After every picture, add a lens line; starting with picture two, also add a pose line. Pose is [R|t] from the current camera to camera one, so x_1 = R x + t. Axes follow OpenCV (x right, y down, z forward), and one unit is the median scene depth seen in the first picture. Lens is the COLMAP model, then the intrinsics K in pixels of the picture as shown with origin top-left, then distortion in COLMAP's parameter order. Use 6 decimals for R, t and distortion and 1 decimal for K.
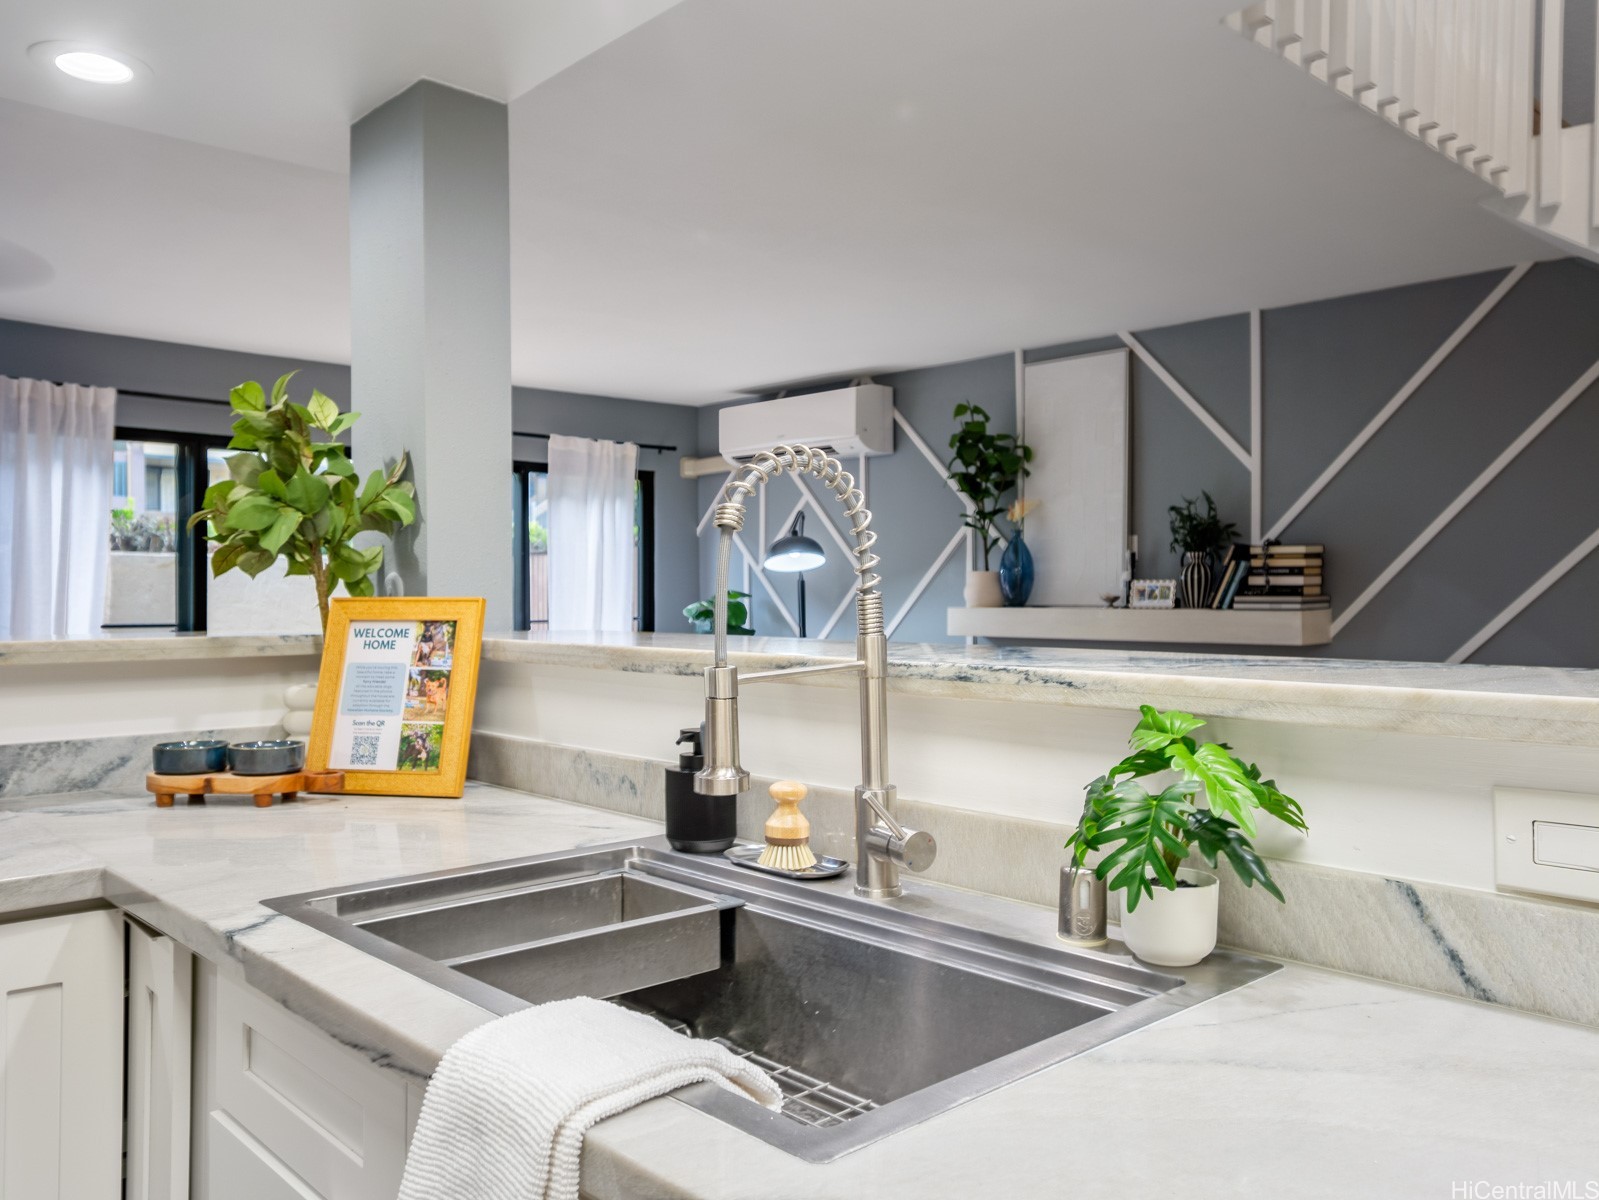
lens RADIAL K [[1259.9, 0, 803.1], [0, 1259.9, 600.2], [0, 0, 1]] dist [0.012888, -0.003853]
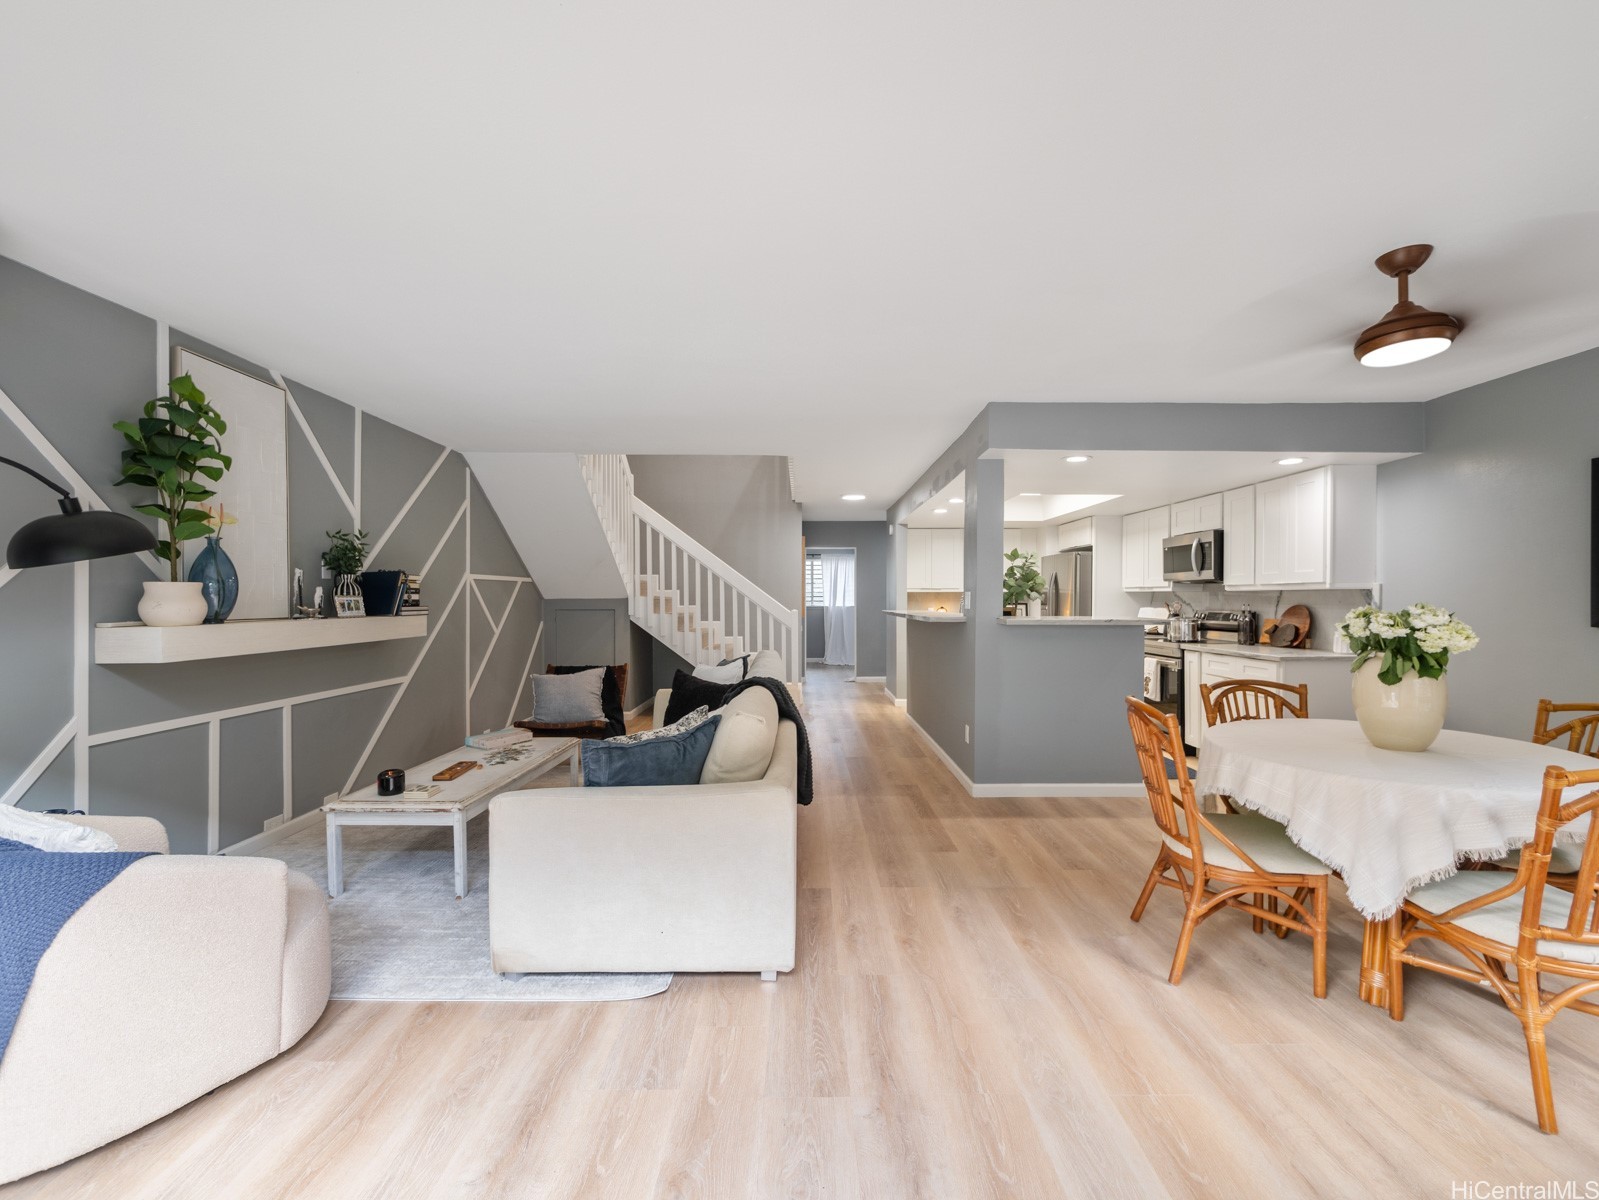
lens RADIAL K [[665.0, 0, 799.5], [0, 665.0, 601.5], [0, 0, 1]] dist [-0.001169, 0.000520]
pose [[-0.733771, -0.004770, 0.679380, -0.751053], [0.001535, 0.999961, 0.008679, -0.021600], [-0.679395, 0.007411, -0.733735, 1.733993]]
